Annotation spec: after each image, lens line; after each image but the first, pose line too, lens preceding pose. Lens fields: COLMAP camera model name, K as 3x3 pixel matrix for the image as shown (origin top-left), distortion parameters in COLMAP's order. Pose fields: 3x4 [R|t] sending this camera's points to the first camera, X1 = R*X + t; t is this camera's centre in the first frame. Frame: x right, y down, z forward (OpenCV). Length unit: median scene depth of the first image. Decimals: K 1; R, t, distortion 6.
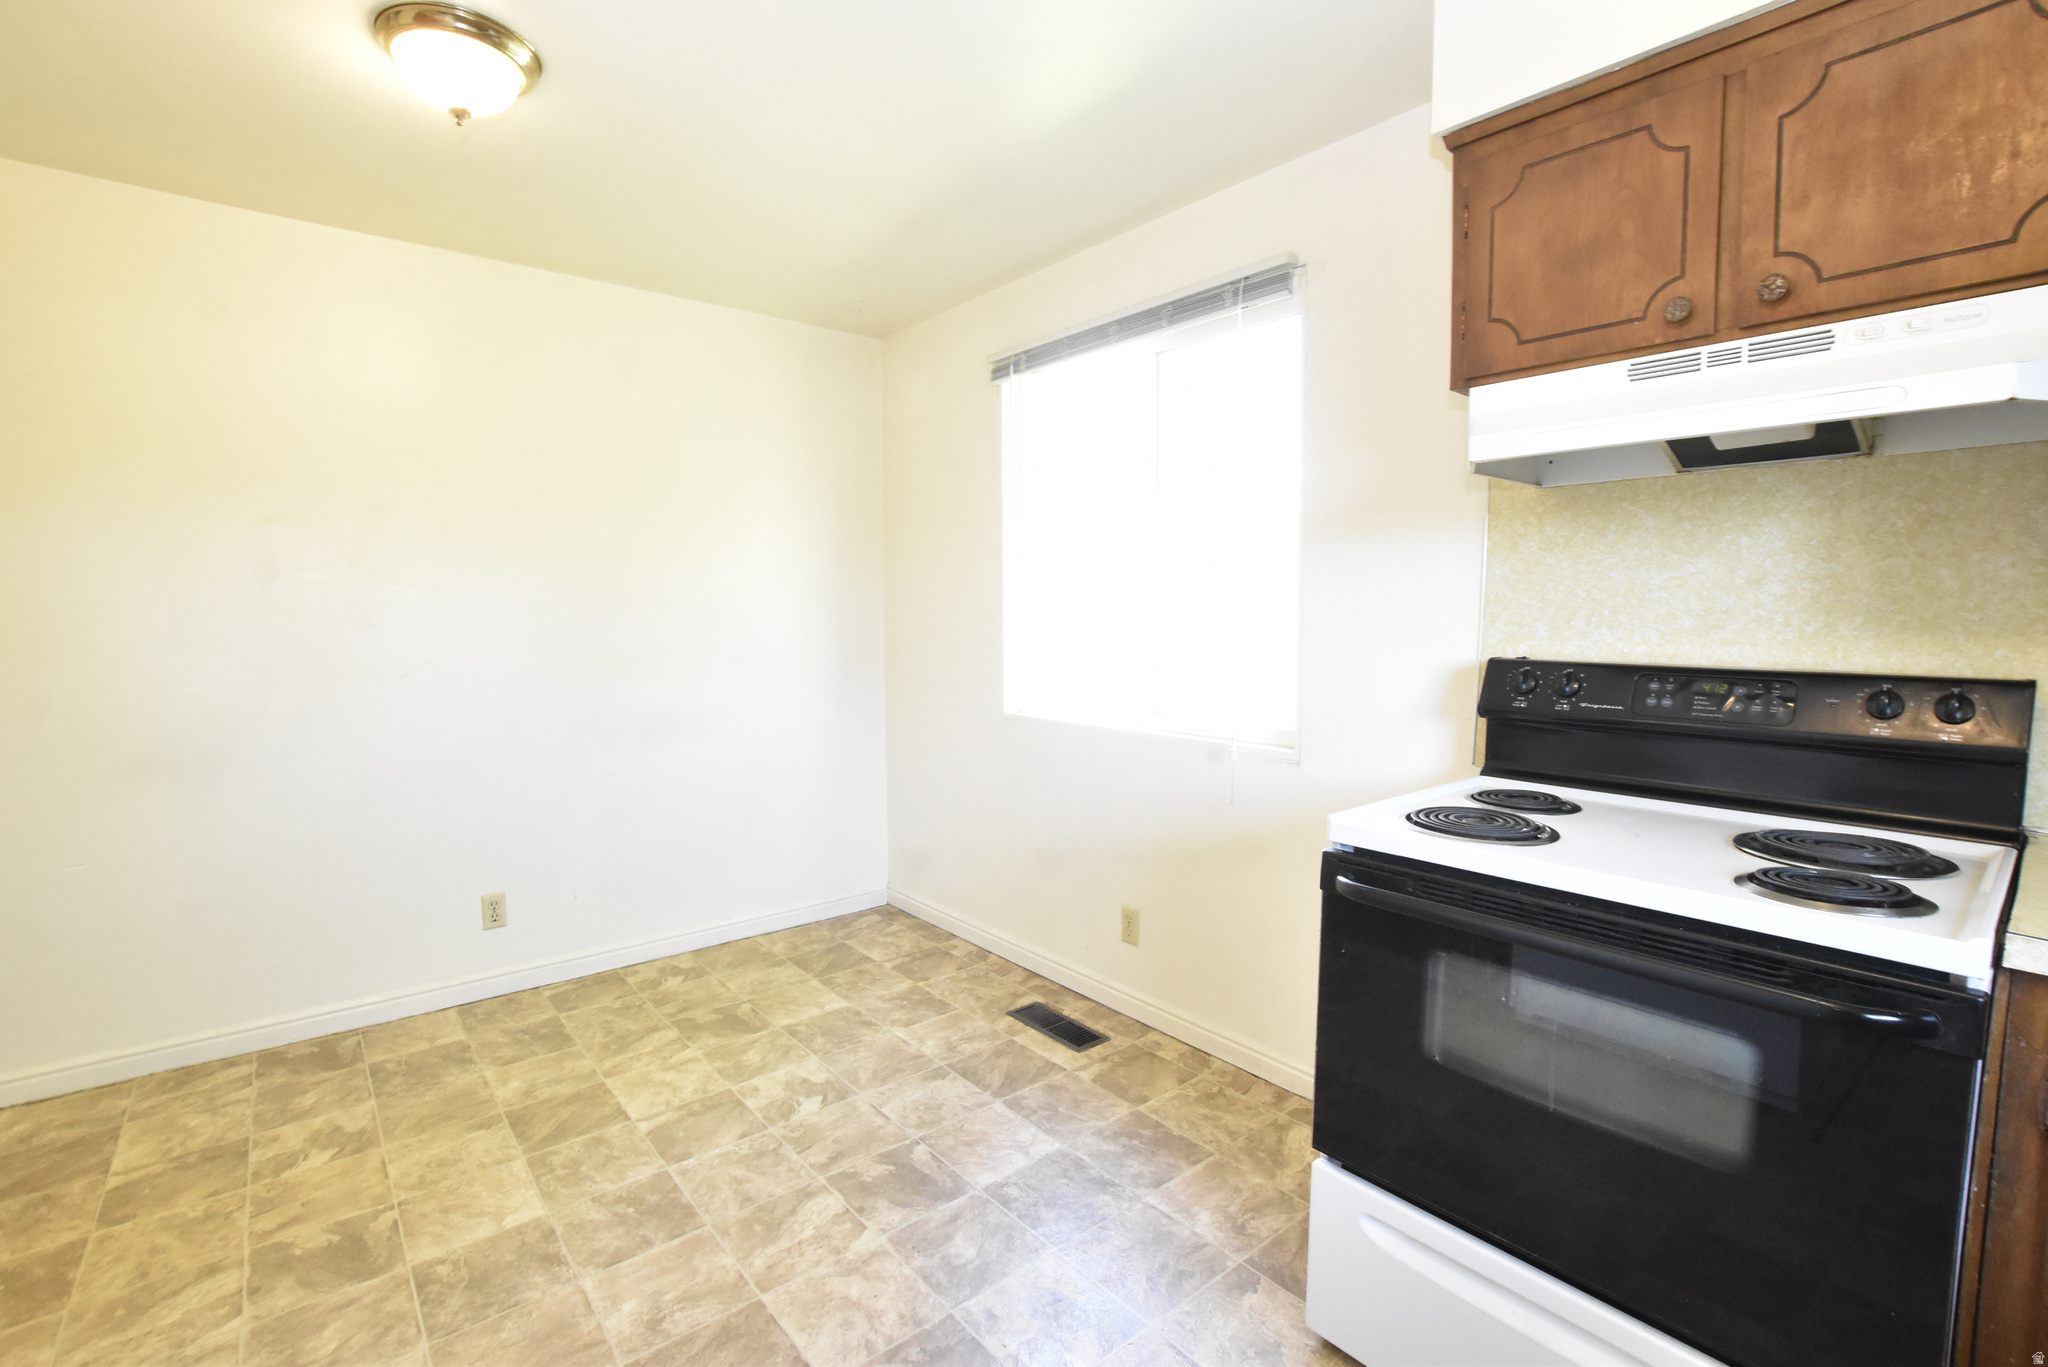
lens RADIAL K [[910.4, 0, 1015.7], [0, 910.4, 685.0], [0, 0, 1]] dist [-0.035234, 0.006637]
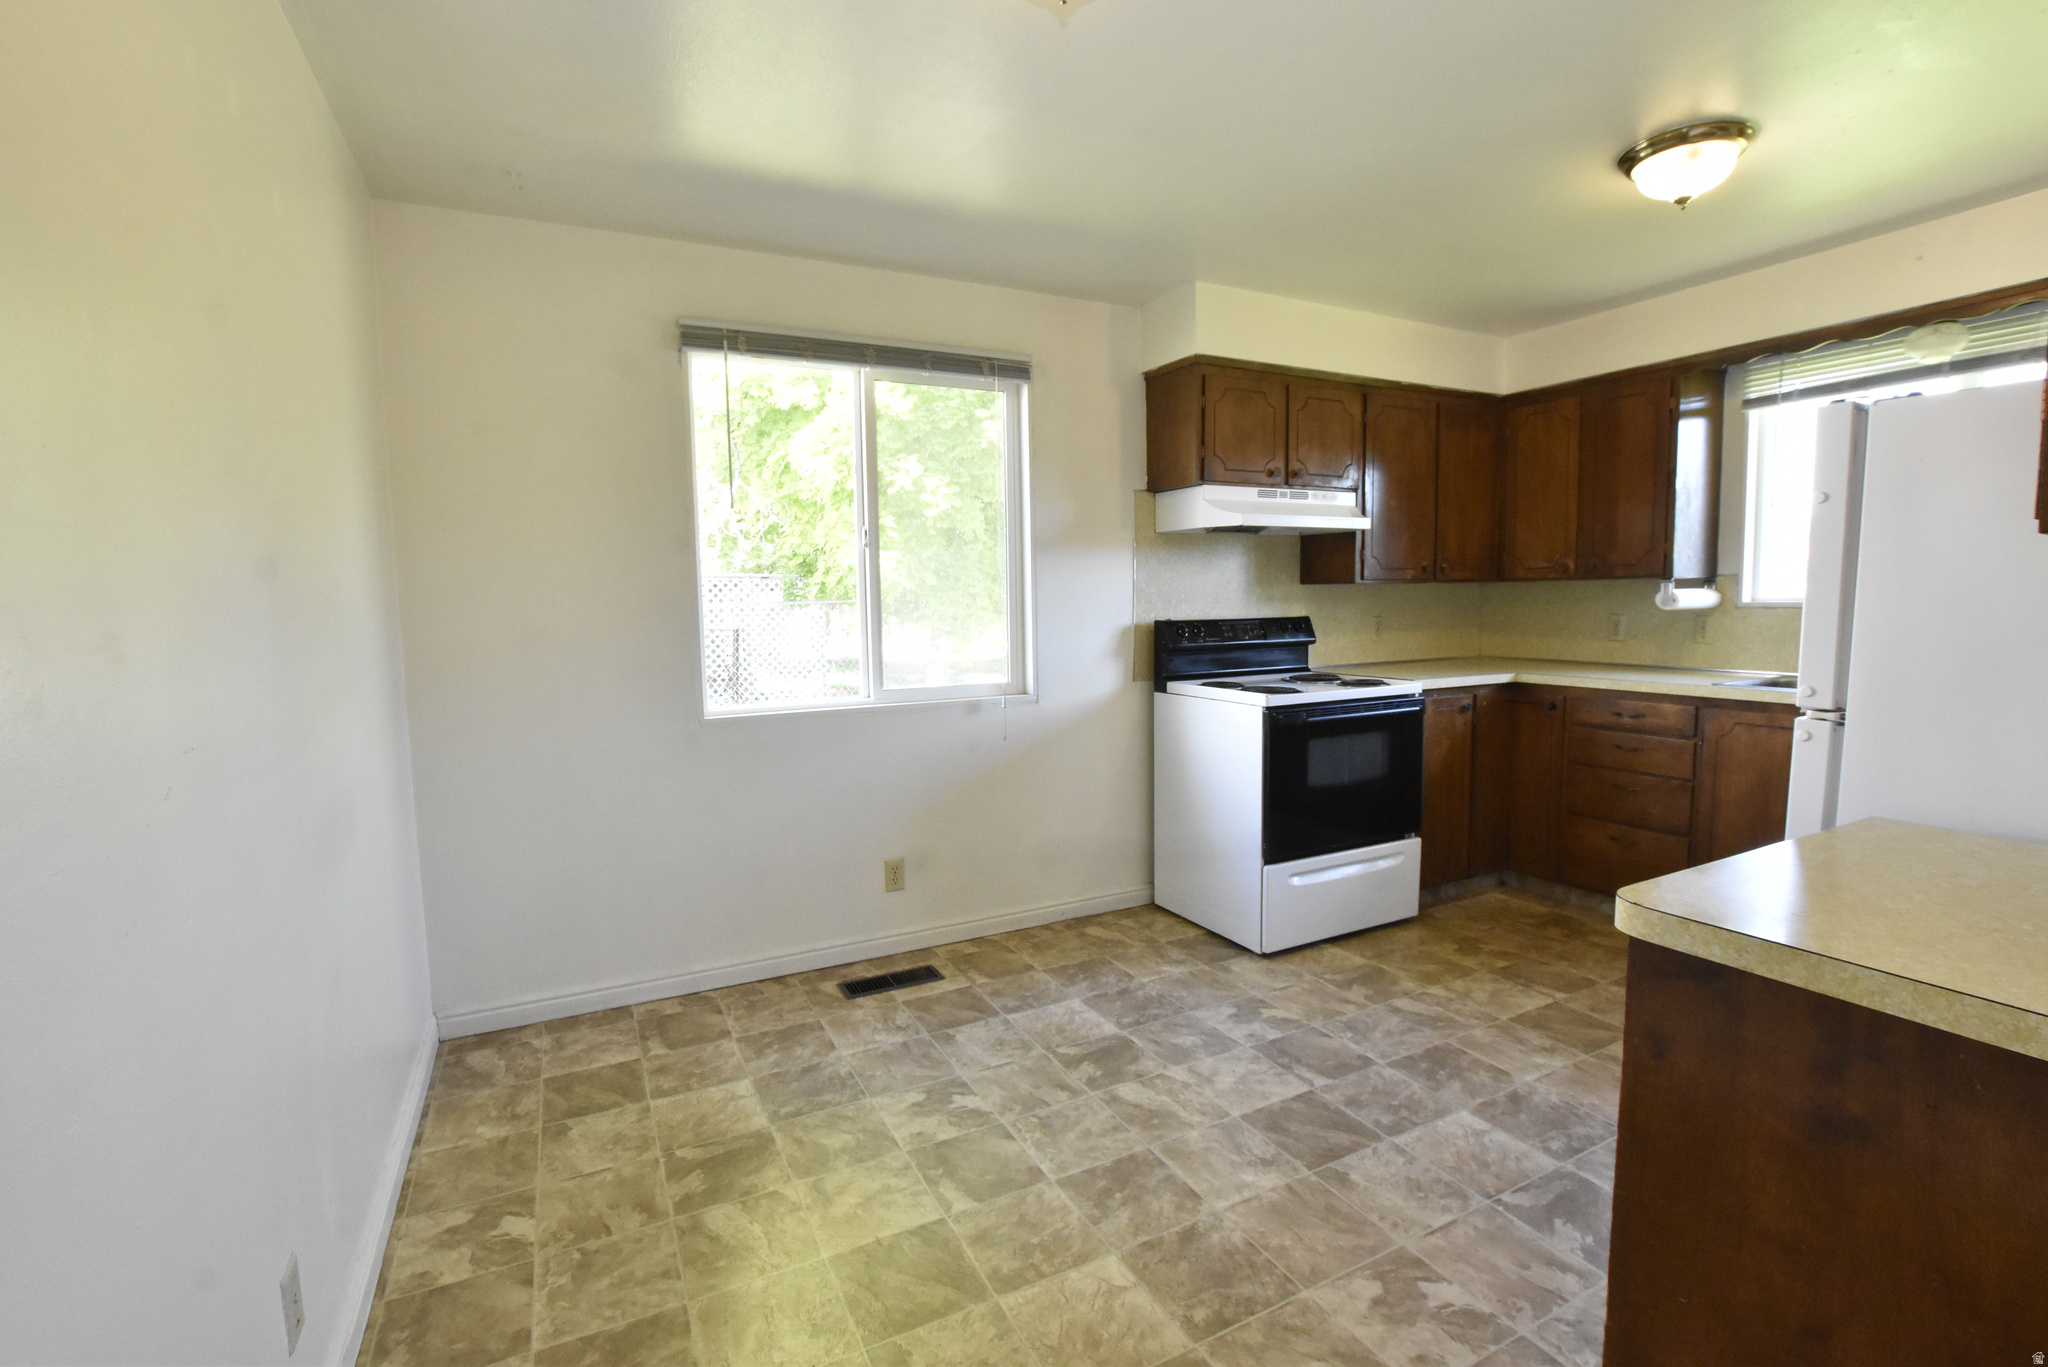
lens RADIAL K [[910.4, 0, 1021.3], [0, 910.4, 682.4], [0, 0, 1]] dist [-0.035234, 0.006637]
pose [[0.219794, -0.094161, 0.970991, -1.099514], [0.098025, 0.992425, 0.074050, -0.054988], [-0.970609, 0.078906, 0.227360, 0.662619]]
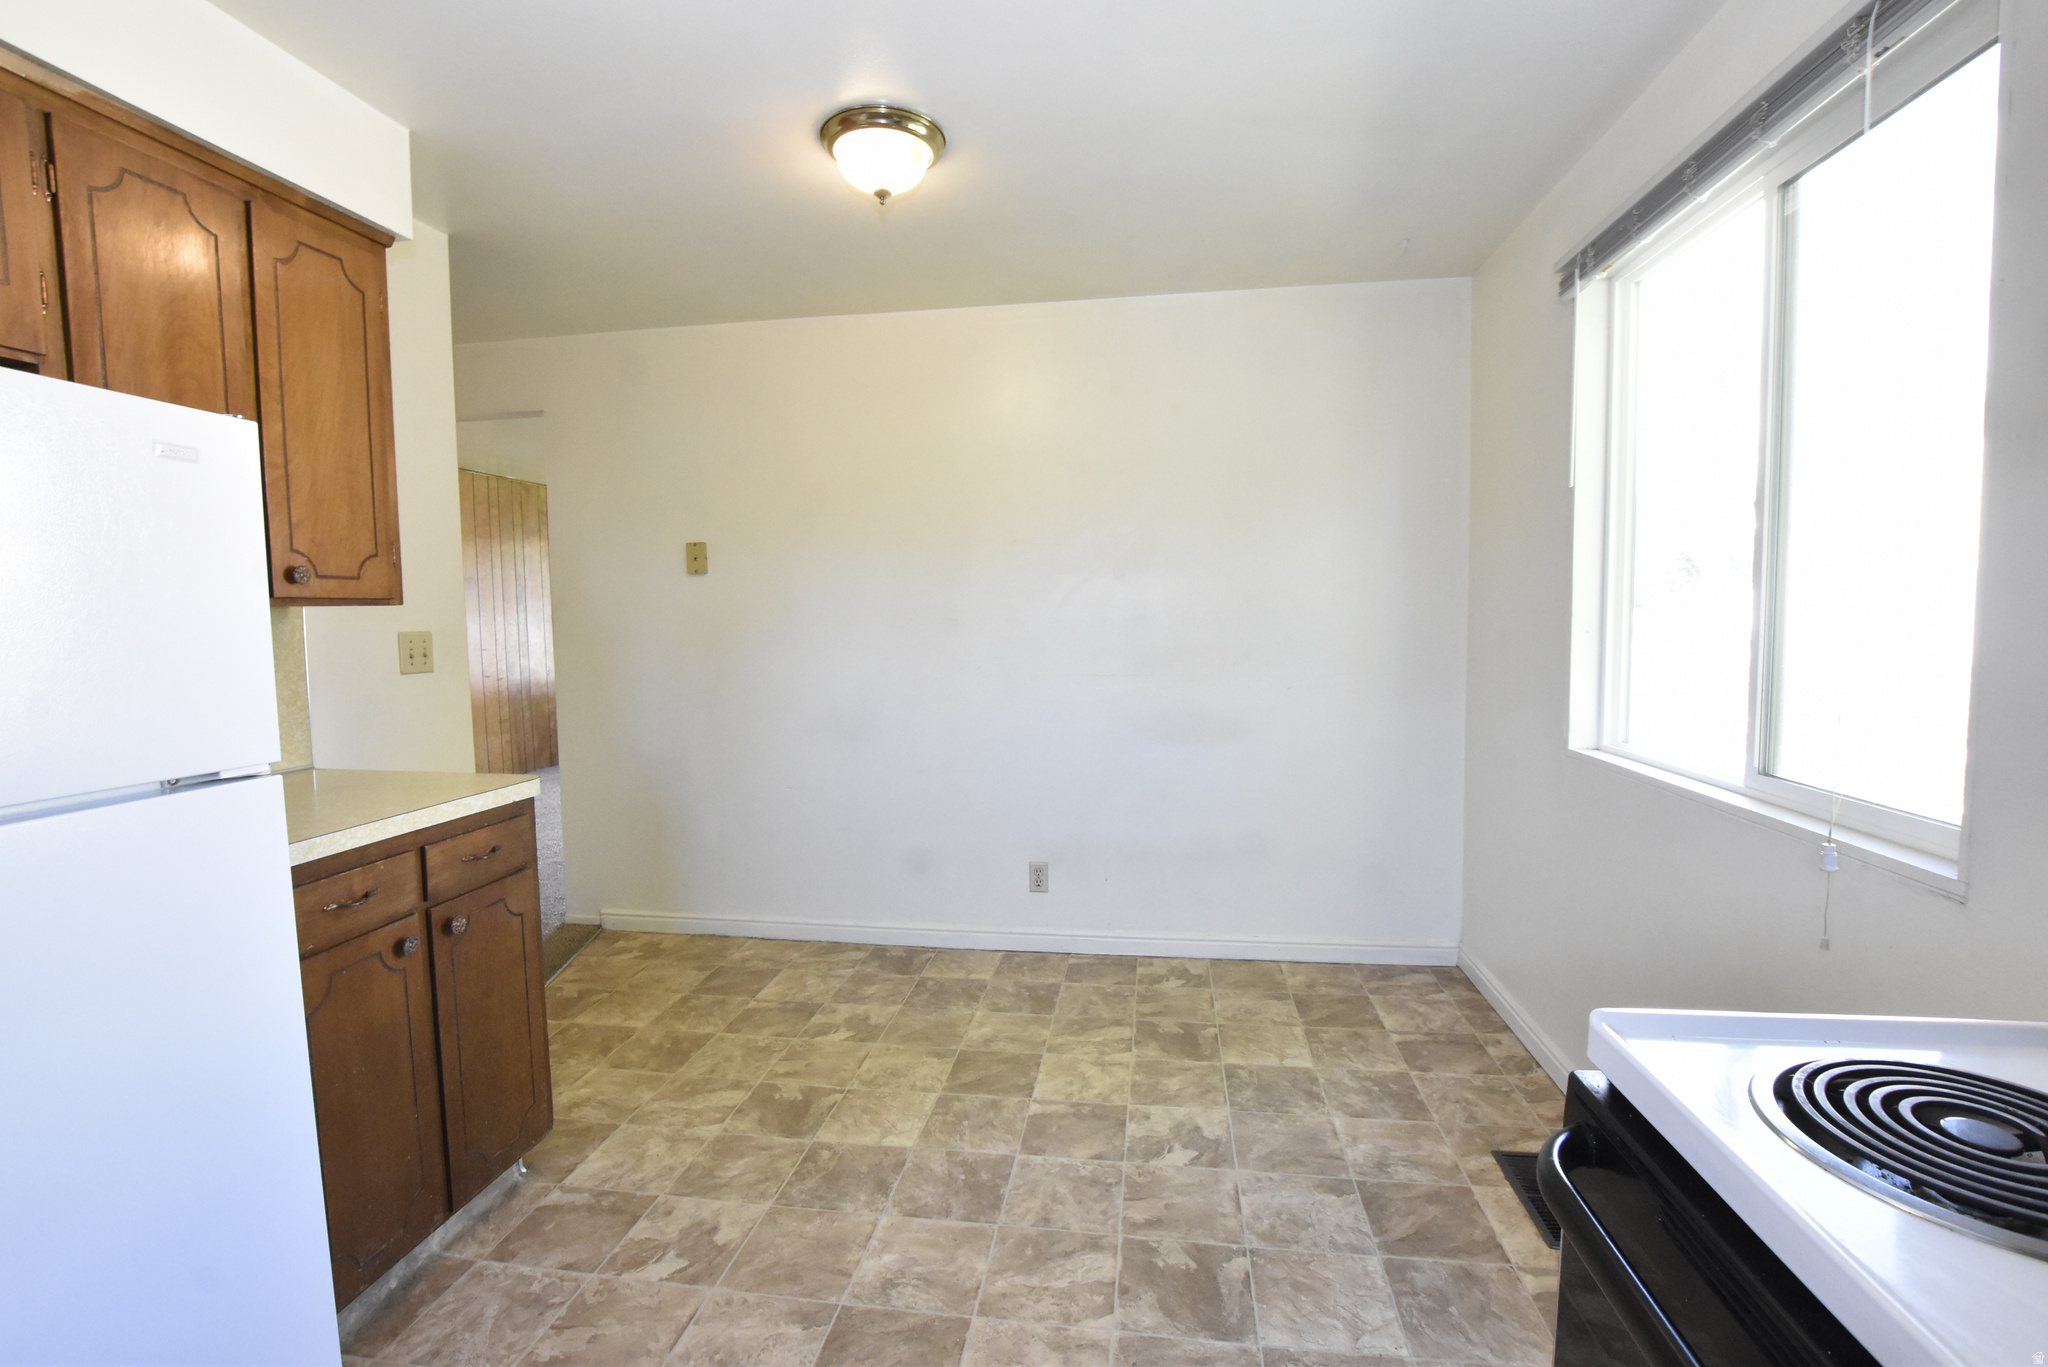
lens RADIAL K [[910.4, 0, 1022.9], [0, 910.4, 686.2], [0, 0, 1]] dist [-0.035234, 0.006637]
pose [[0.669282, 0.051771, -0.741202, 0.306779], [-0.048690, 0.998481, 0.025776, -0.023232], [0.741411, 0.018838, 0.670787, 0.256992]]
